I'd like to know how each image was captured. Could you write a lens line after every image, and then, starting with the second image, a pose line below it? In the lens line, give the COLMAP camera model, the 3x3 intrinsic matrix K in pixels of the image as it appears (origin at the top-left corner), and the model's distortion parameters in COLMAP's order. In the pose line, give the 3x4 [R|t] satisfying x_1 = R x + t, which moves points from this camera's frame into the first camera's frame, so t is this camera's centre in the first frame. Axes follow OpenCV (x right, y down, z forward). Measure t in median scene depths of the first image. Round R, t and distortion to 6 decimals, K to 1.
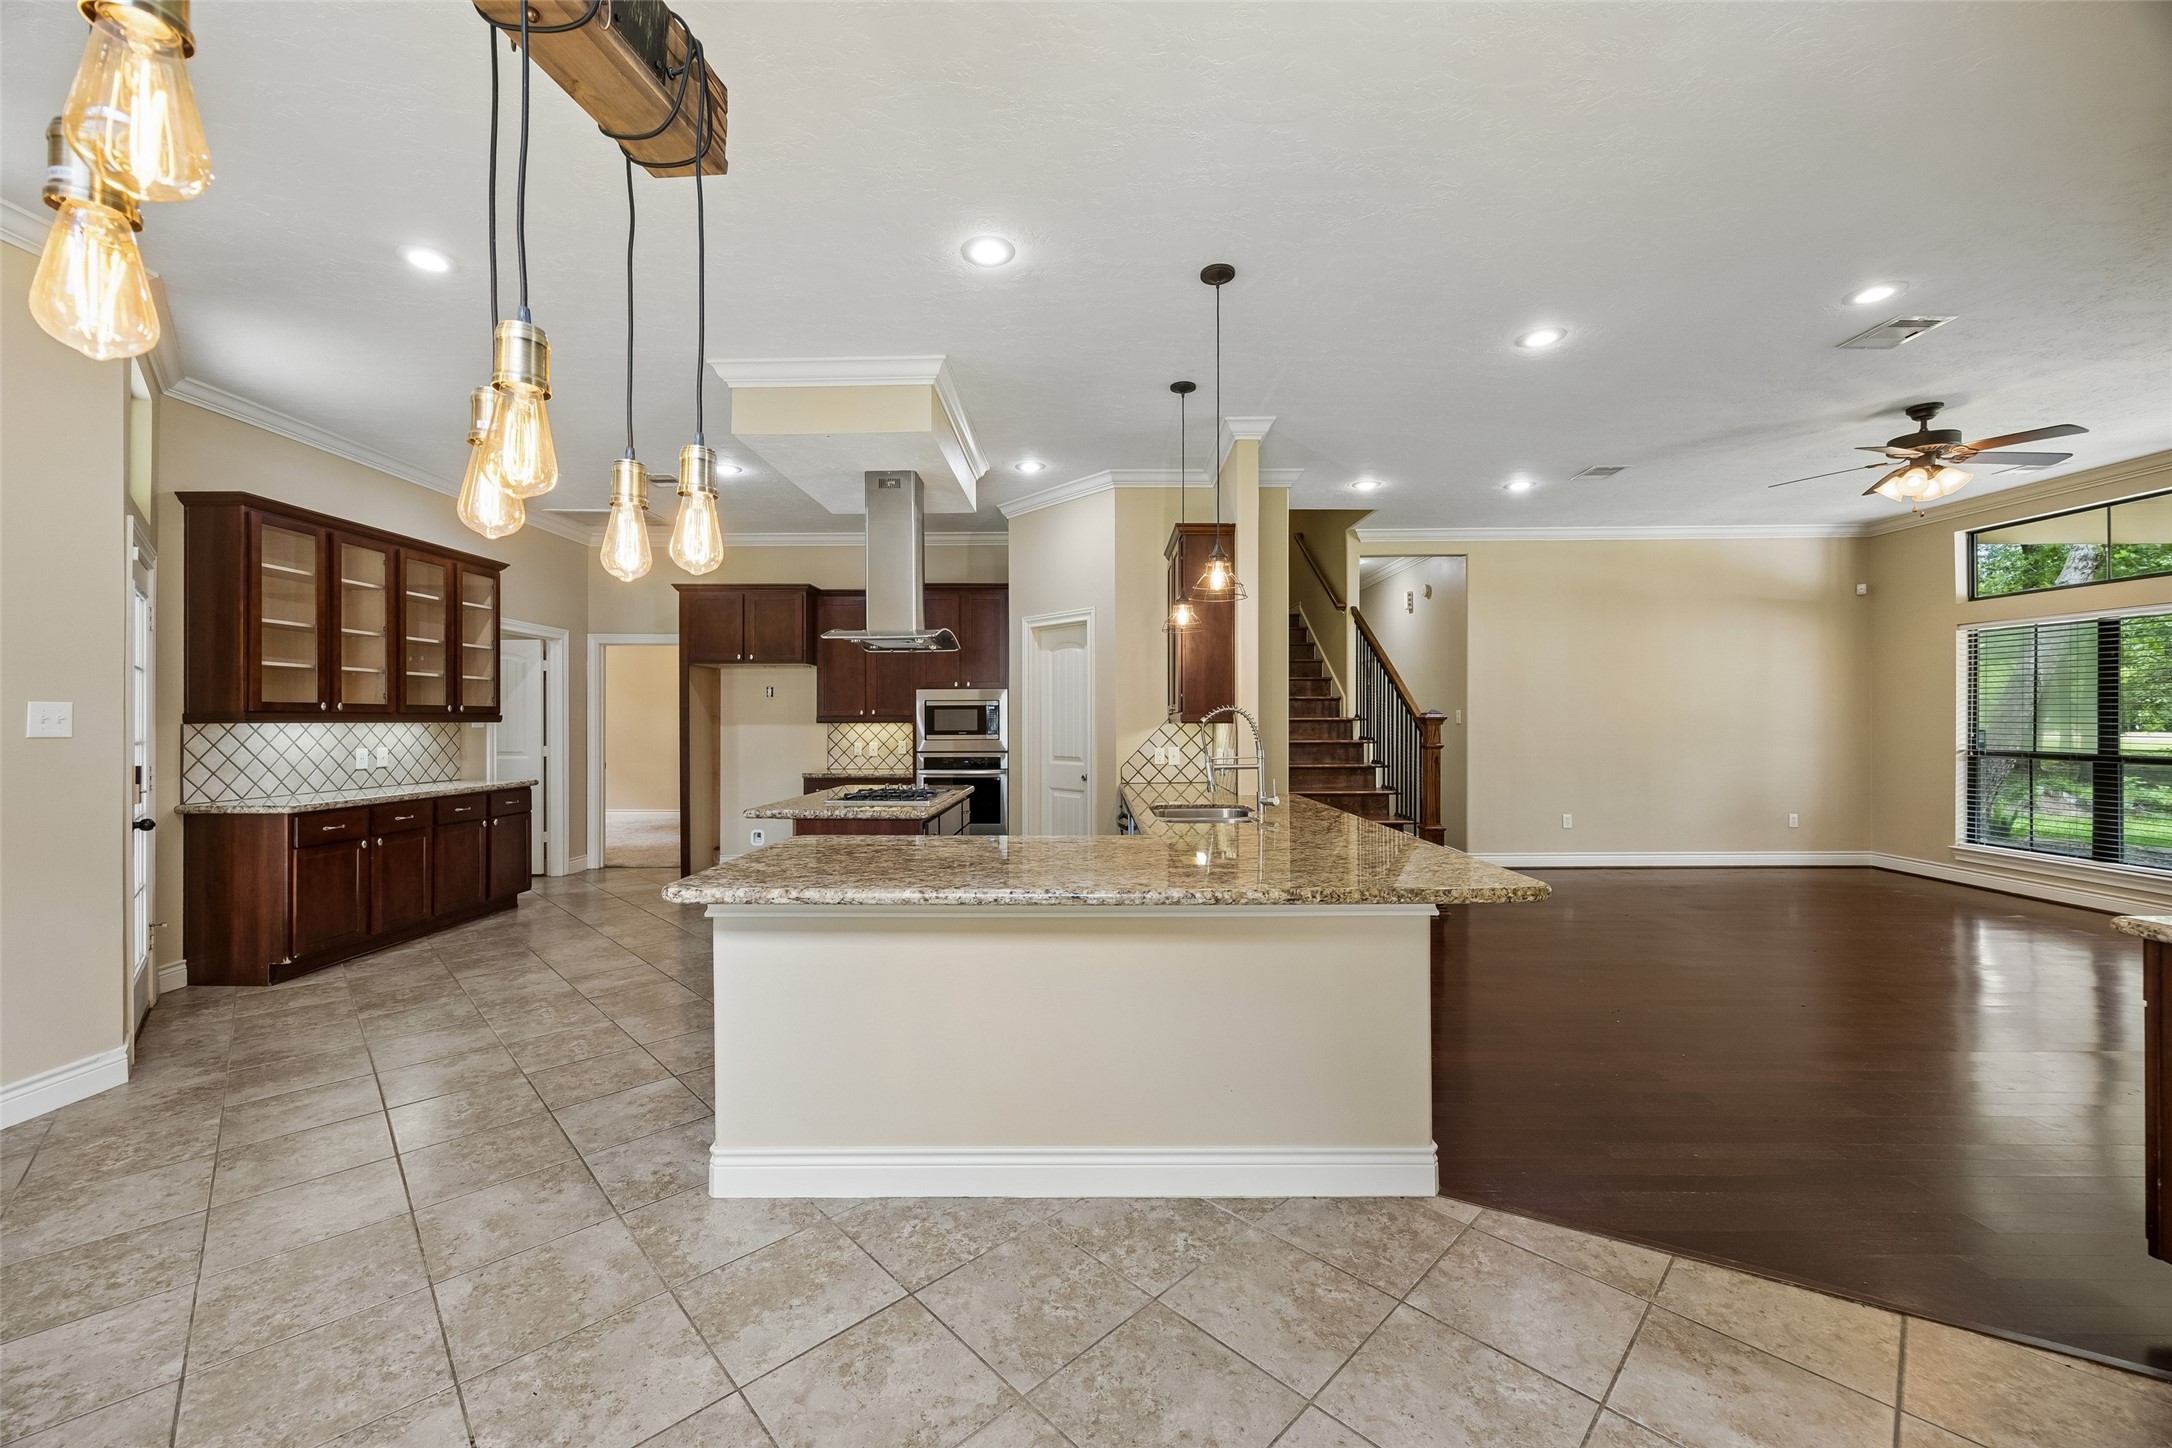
lens RADIAL K [[821.1, 0, 1078.6], [0, 821.1, 718.5], [0, 0, 1]] dist [-0.001547, -0.000093]
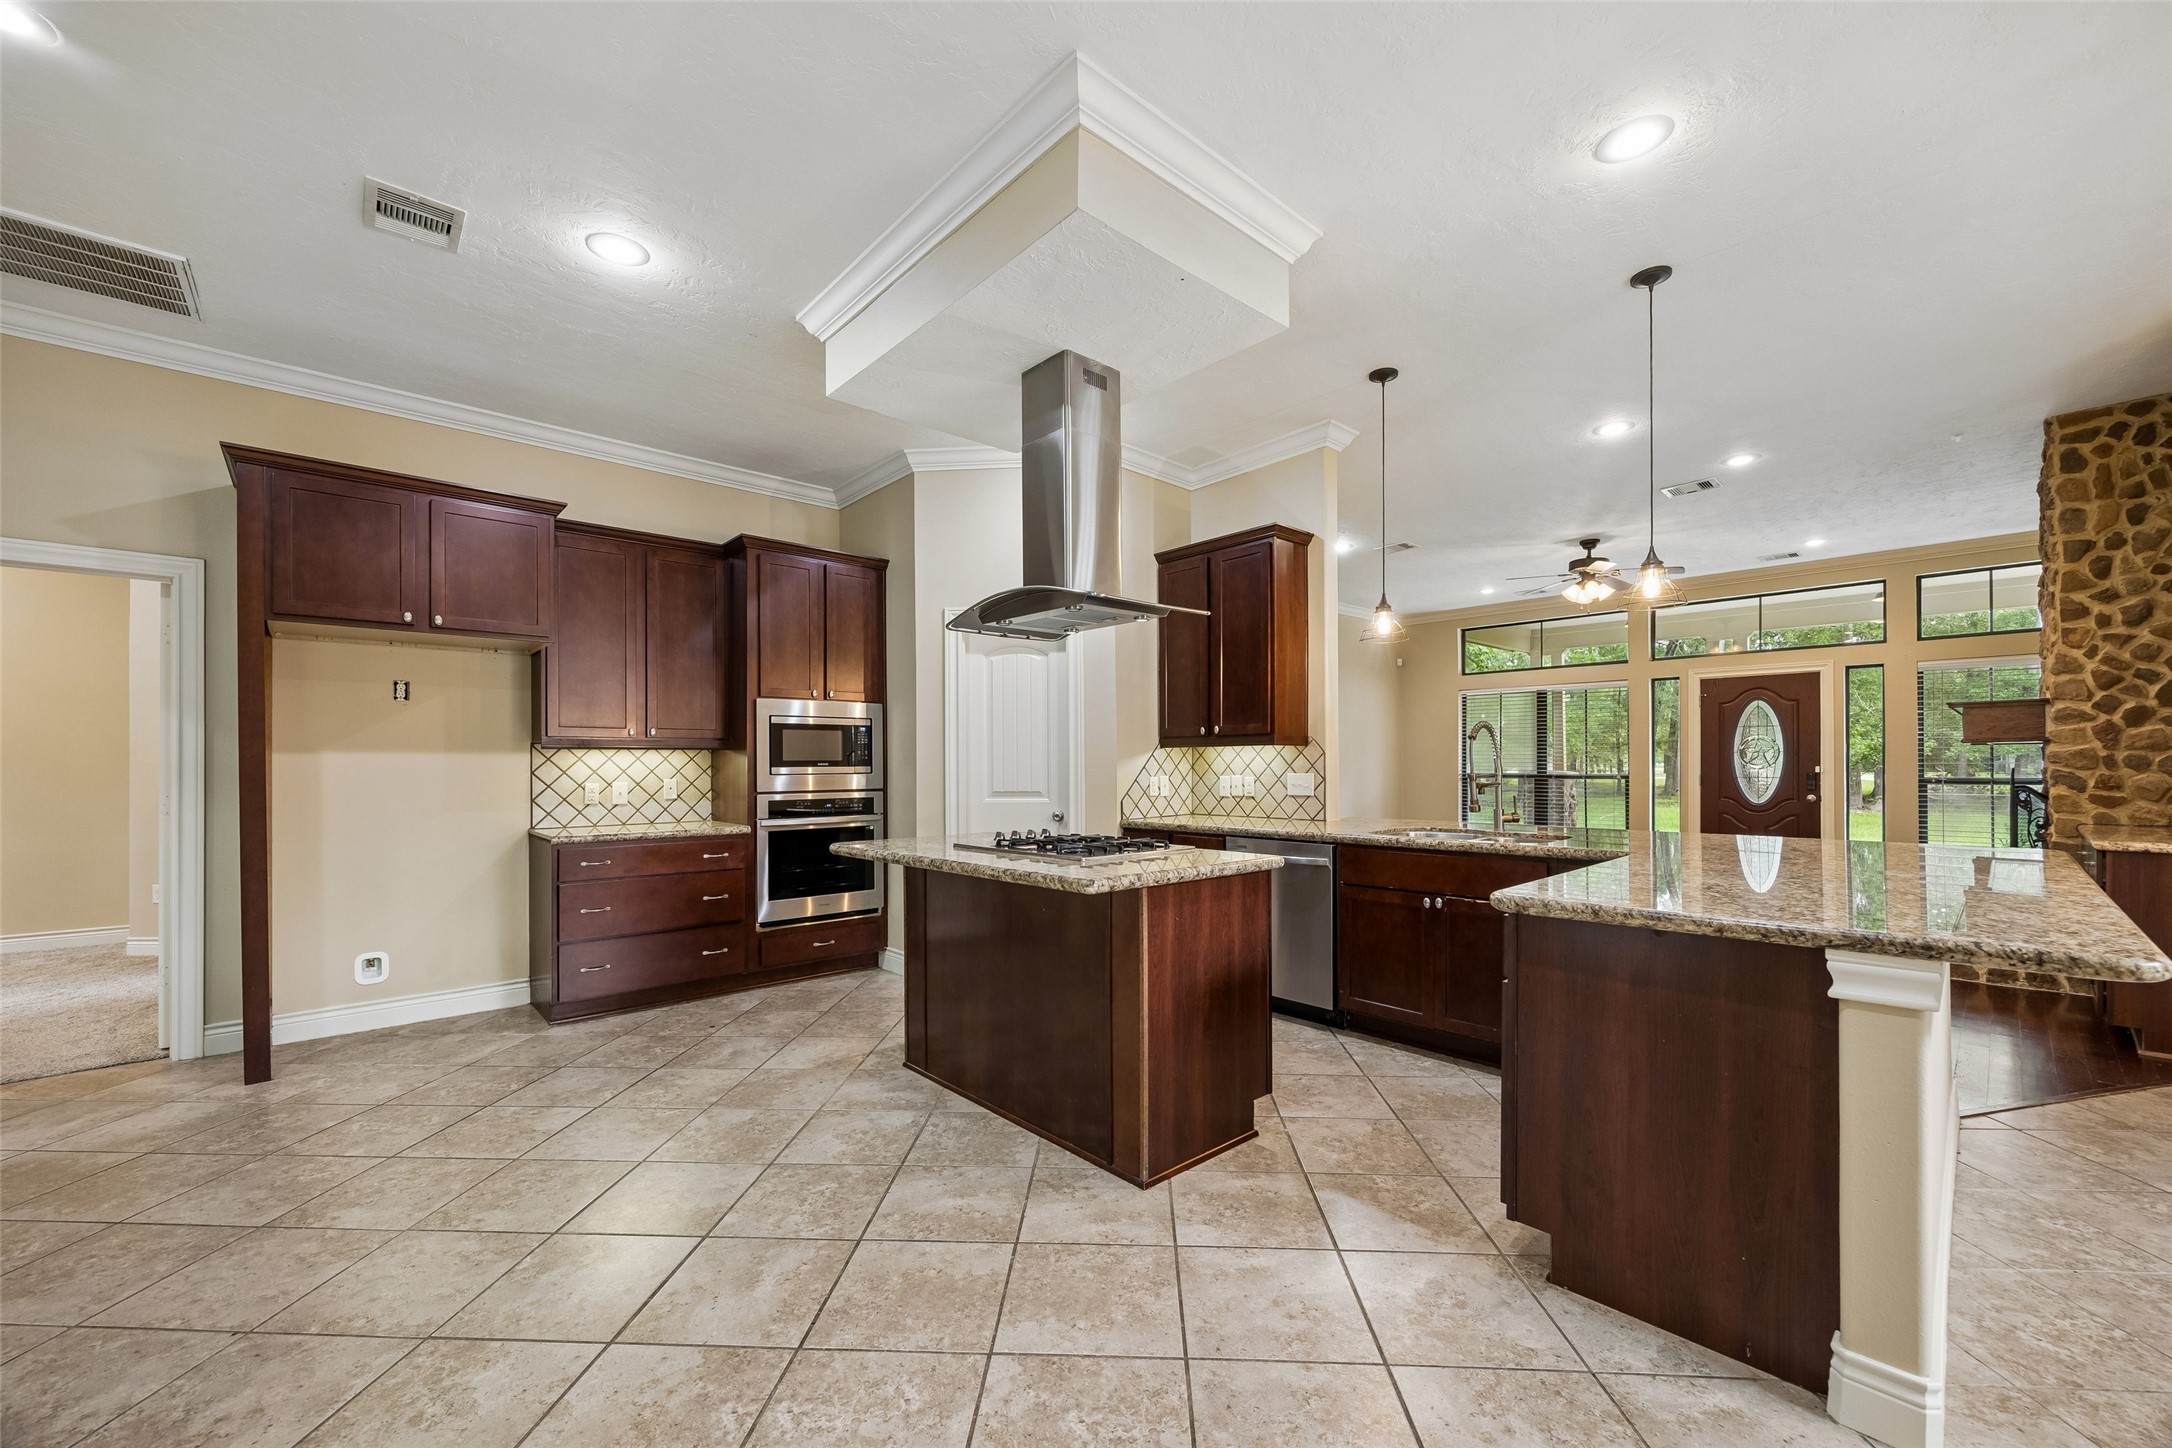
lens RADIAL K [[837.8, 0, 1088.6], [0, 837.8, 760.8], [0, 0, 1]] dist [-0.001459, -0.000130]
pose [[0.733287, 0.001137, 0.679918, -0.512761], [0.003012, 0.999983, -0.004920, 0.021490], [-0.679912, 0.005656, 0.733272, 0.370065]]
